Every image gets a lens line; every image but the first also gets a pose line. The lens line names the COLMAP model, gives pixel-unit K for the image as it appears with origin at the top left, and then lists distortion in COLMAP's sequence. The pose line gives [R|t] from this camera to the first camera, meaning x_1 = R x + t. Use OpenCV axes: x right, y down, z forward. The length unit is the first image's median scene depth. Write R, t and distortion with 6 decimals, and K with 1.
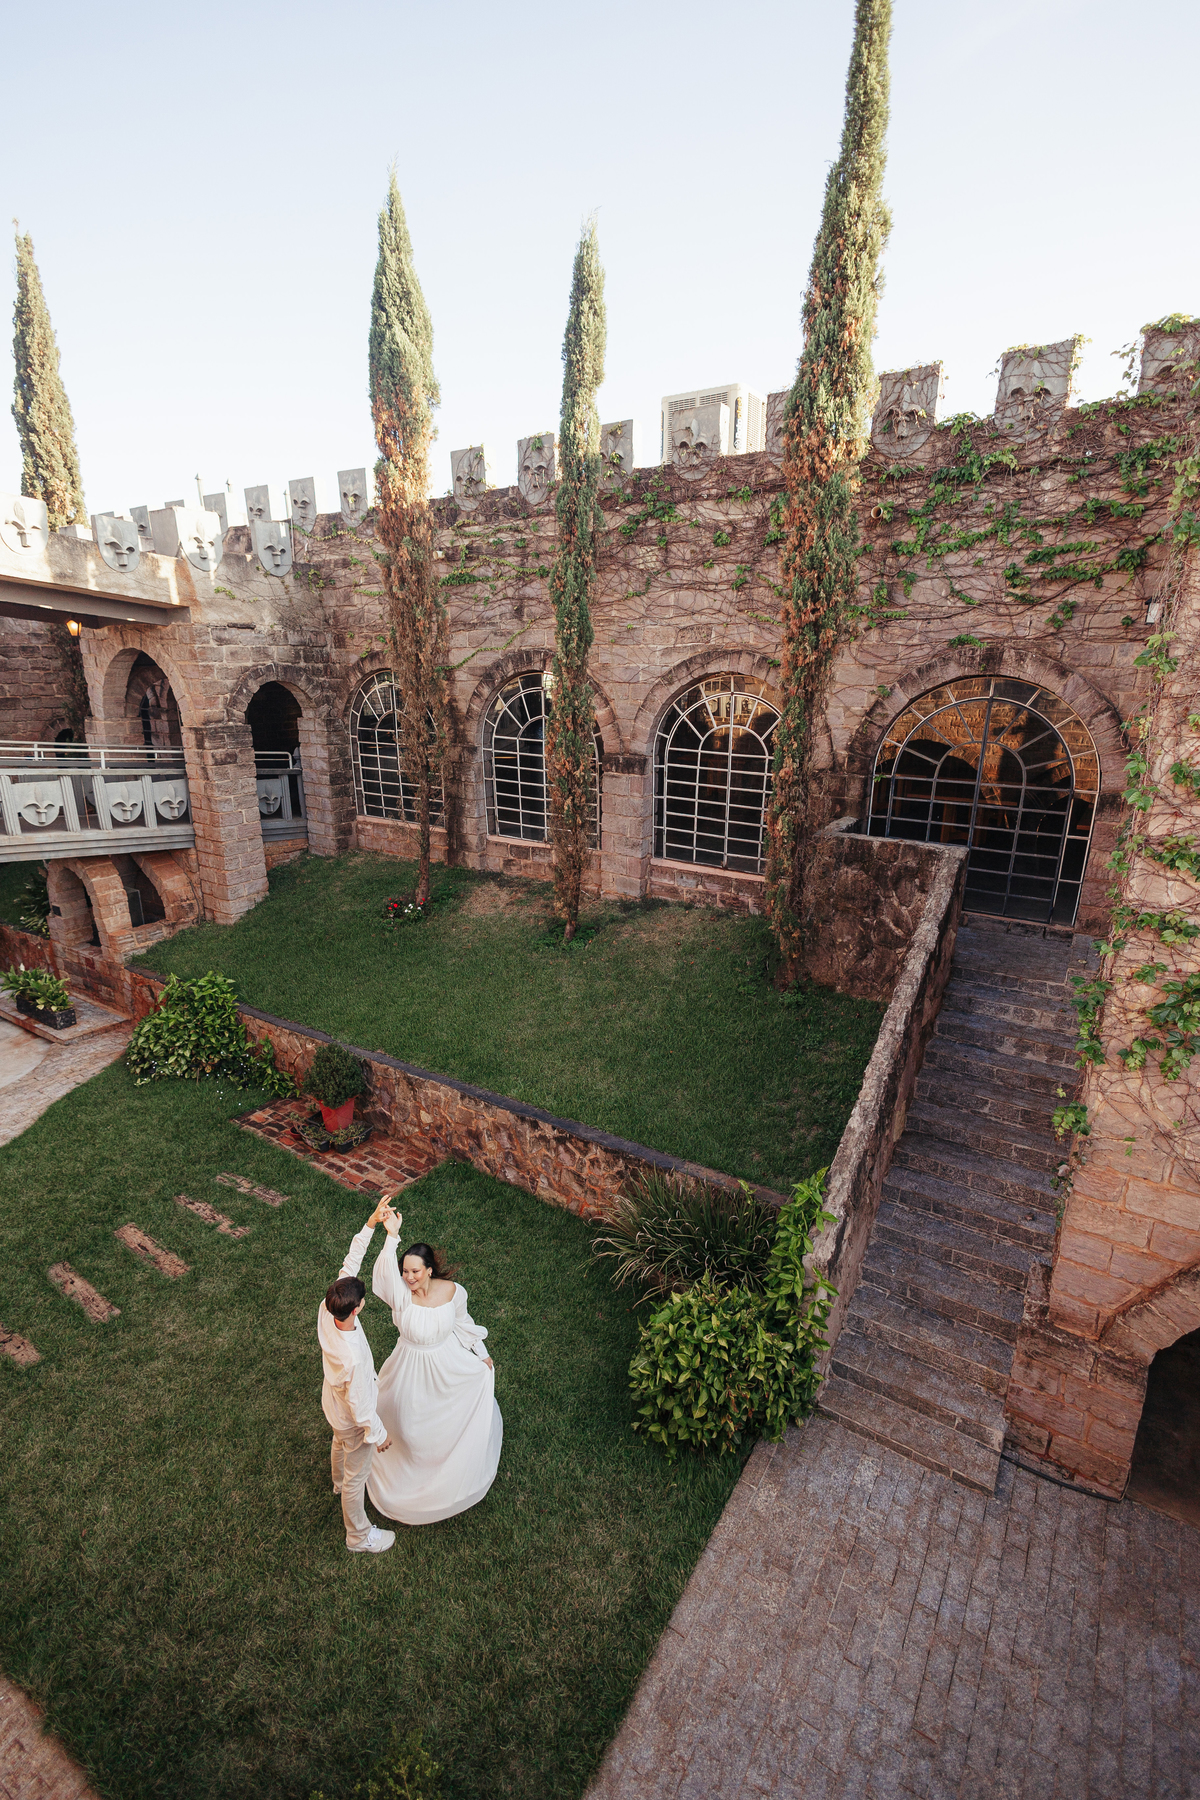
lens RADIAL K [[837.9, 0, 590.8], [0, 837.9, 902.0], [0, 0, 1]] dist [0.019881, -0.002692]
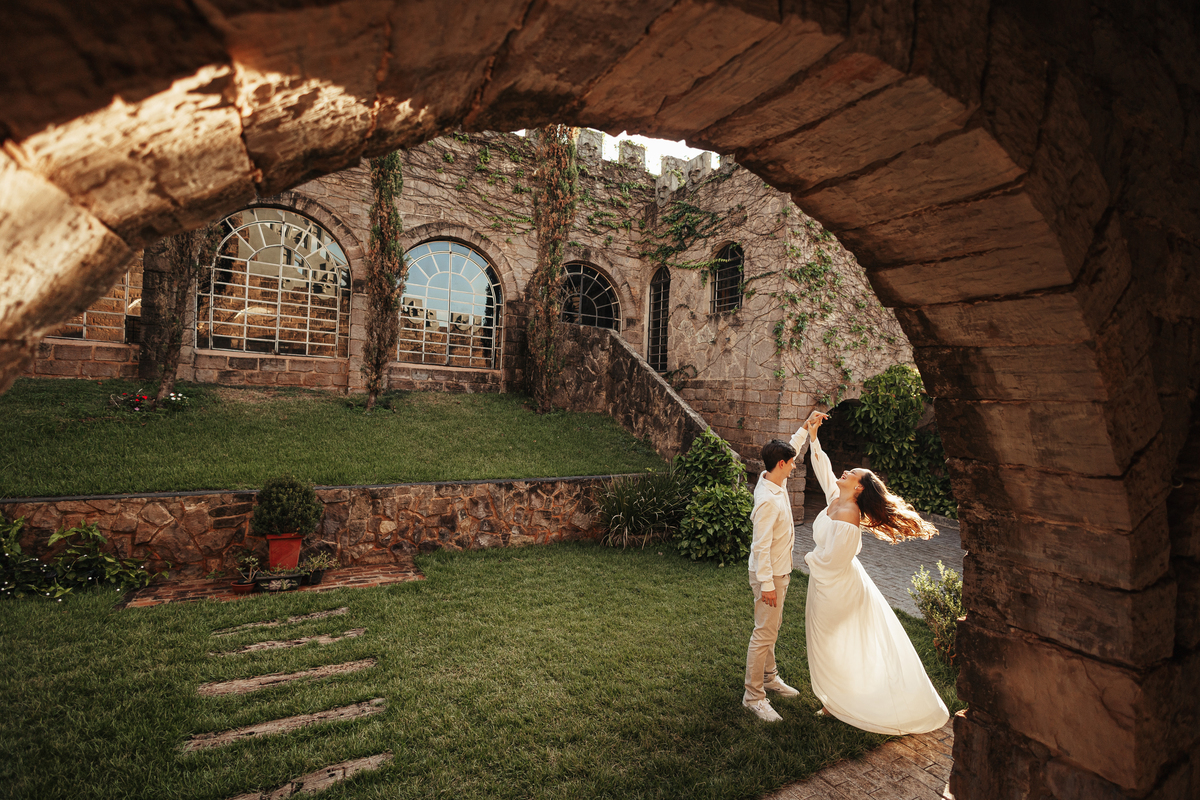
lens RADIAL K [[558.6, 0, 595.5], [0, 558.6, 400.5], [0, 0, 1]] dist [0.019881, -0.002692]
pose [[0.460723, 0.024028, 0.887218, -0.701642], [0.212938, 0.967445, -0.136777, 0.248661], [-0.861621, 0.251939, 0.440608, 0.398442]]
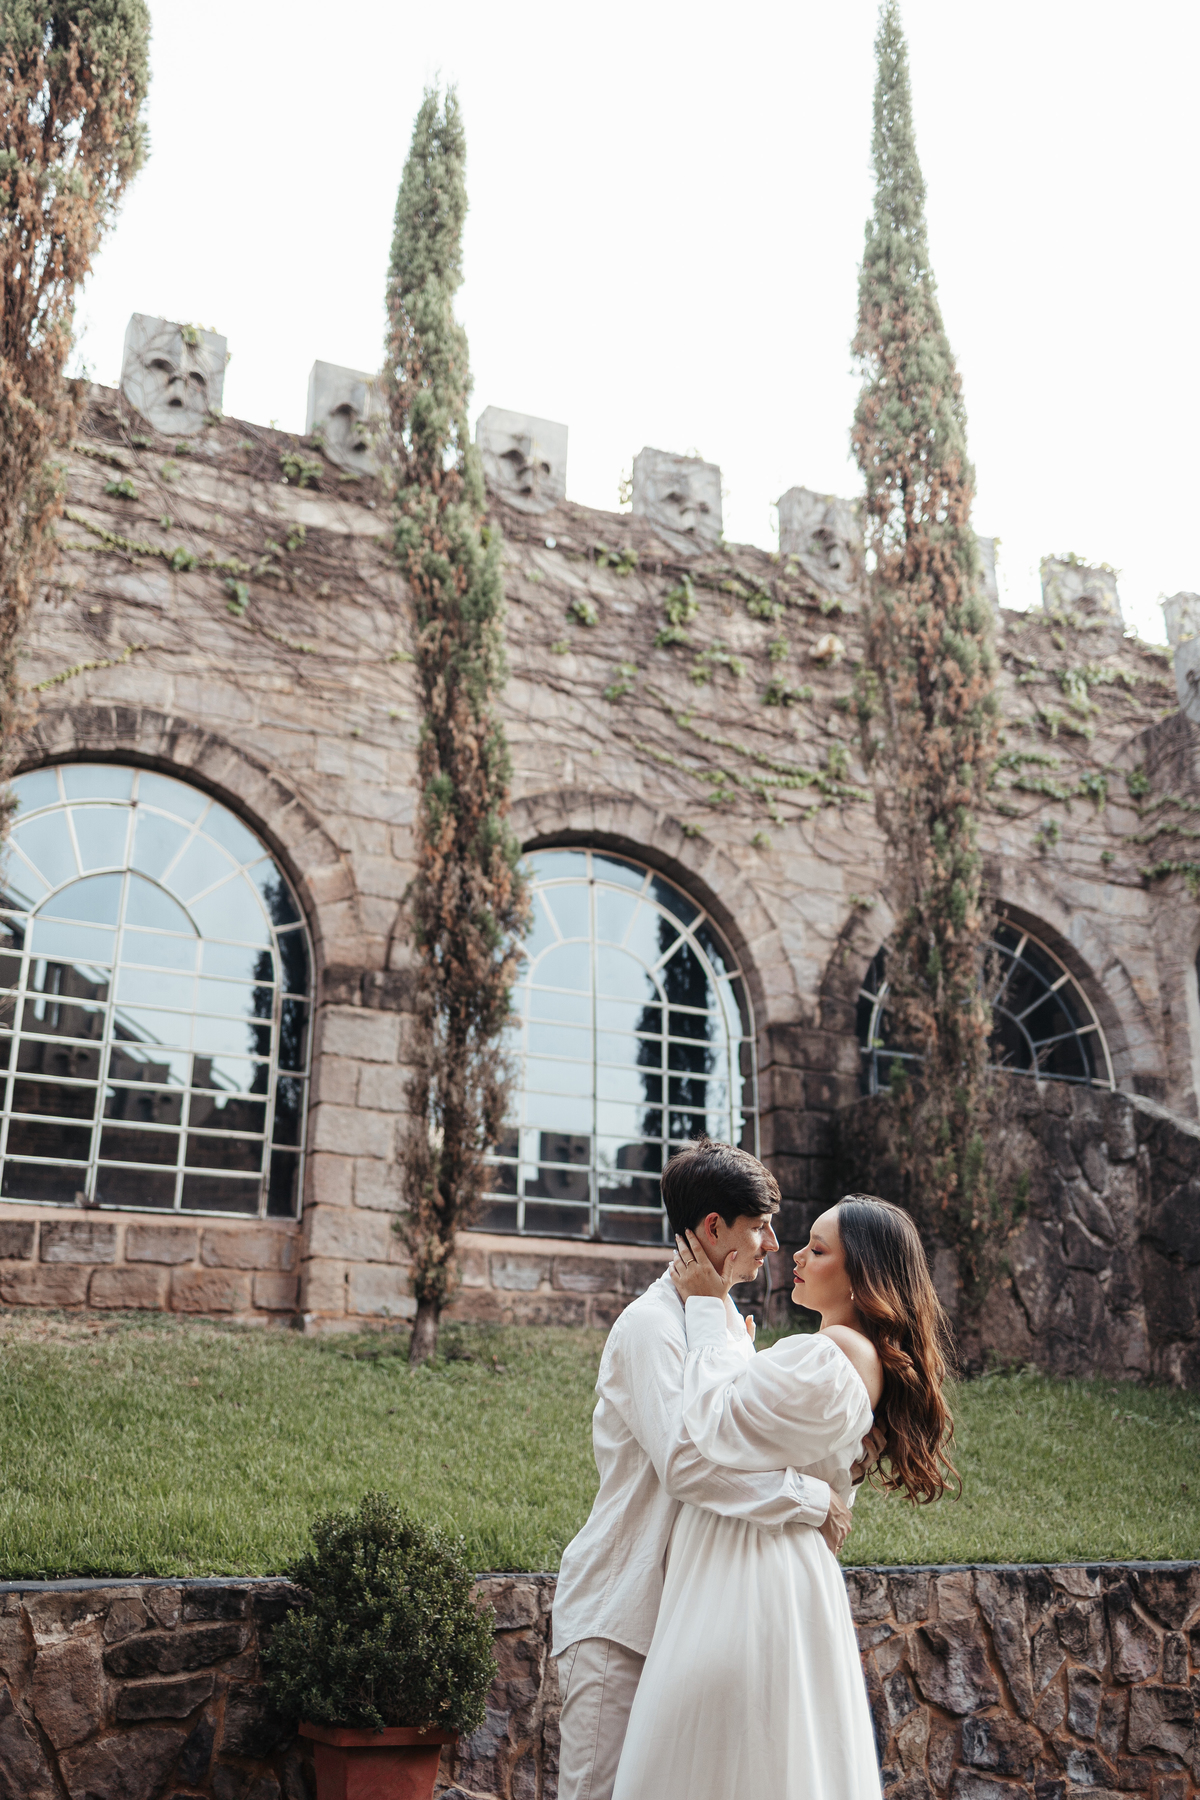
lens RADIAL K [[1807.6, 0, 598.6], [0, 1807.6, 898.1], [0, 0, 1]] dist [0.016741, 0.000000]
pose [[0.523808, 0.279016, 0.804845, -0.769335], [0.242516, 0.856890, -0.454892, 0.280579], [-0.816585, 0.433463, 0.381180, 0.639912]]
